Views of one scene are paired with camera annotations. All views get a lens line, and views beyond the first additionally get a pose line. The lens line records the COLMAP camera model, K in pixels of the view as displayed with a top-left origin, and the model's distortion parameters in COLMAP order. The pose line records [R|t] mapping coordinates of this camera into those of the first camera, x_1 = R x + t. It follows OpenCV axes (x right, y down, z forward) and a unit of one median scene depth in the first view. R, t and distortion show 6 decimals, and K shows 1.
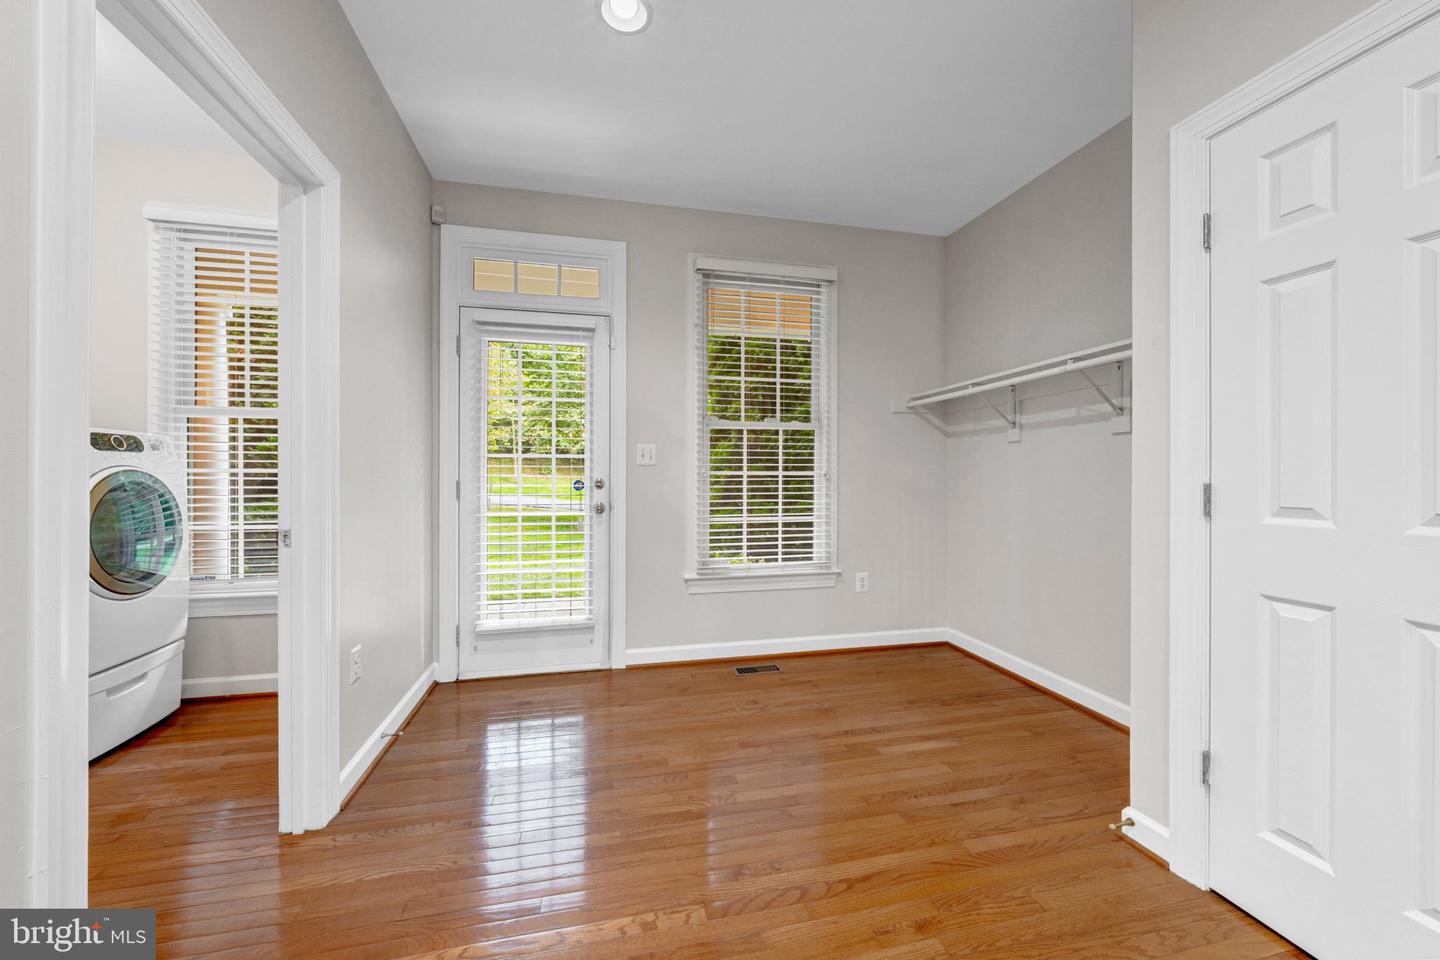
lens RADIAL K [[537.4, 0, 718.1], [0, 537.4, 477.5], [0, 0, 1]] dist [0.011347, -0.000037]
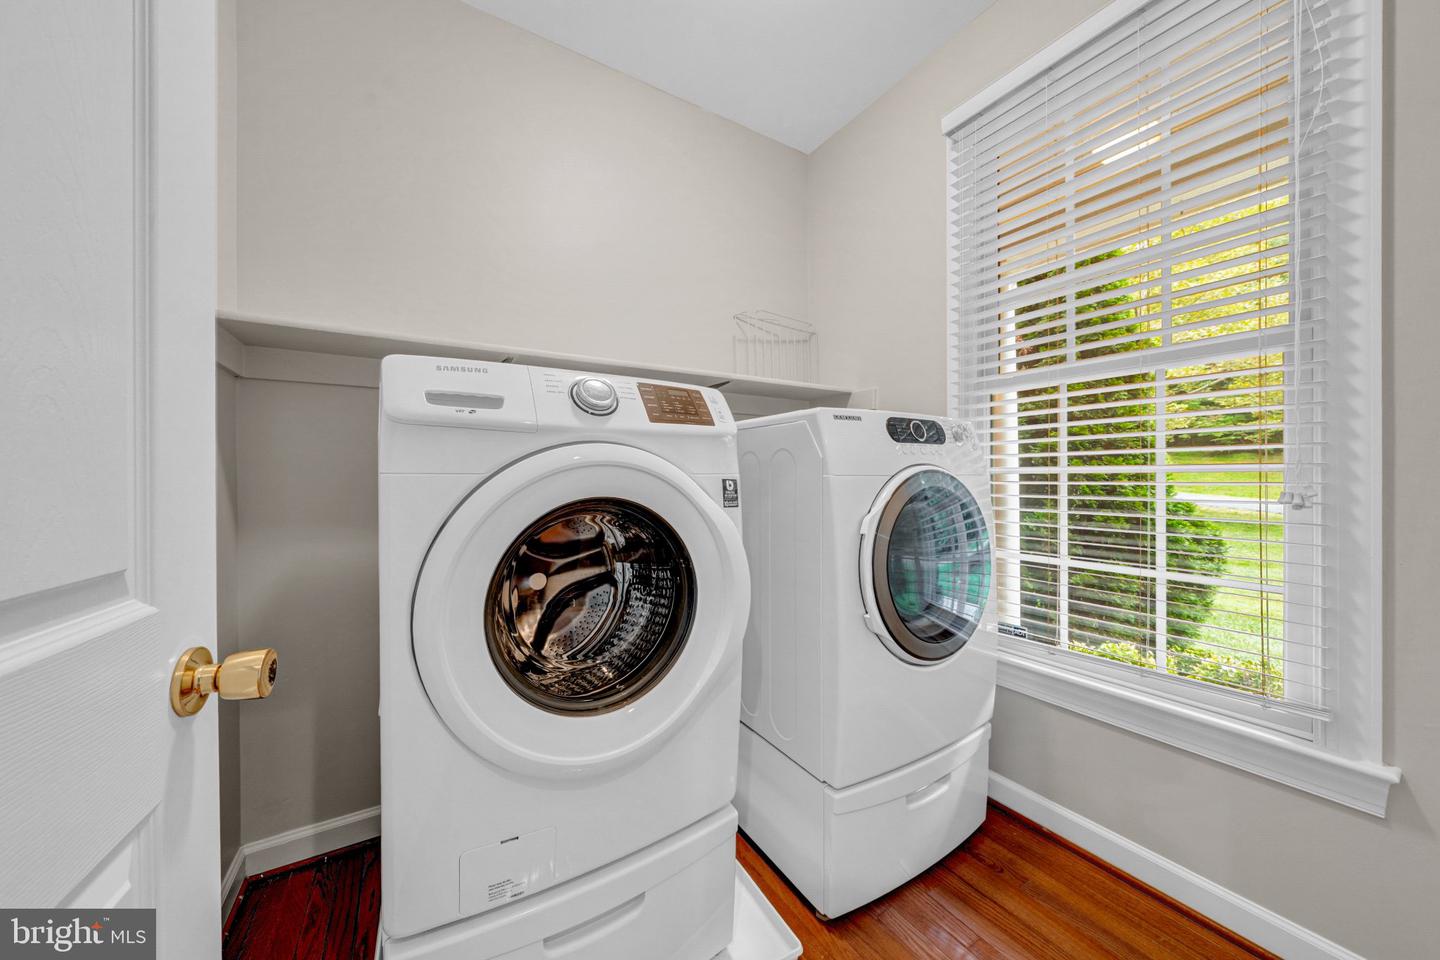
lens RADIAL K [[490.6, 0, 726.0], [0, 490.6, 472.7], [0, 0, 1]] dist [-0.001828, 0.000028]
pose [[0.319913, 0.000992, -0.947447, -0.533942], [0.004695, 0.999986, 0.002633, -0.012006], [0.947435, -0.005291, 0.319903, 0.517925]]
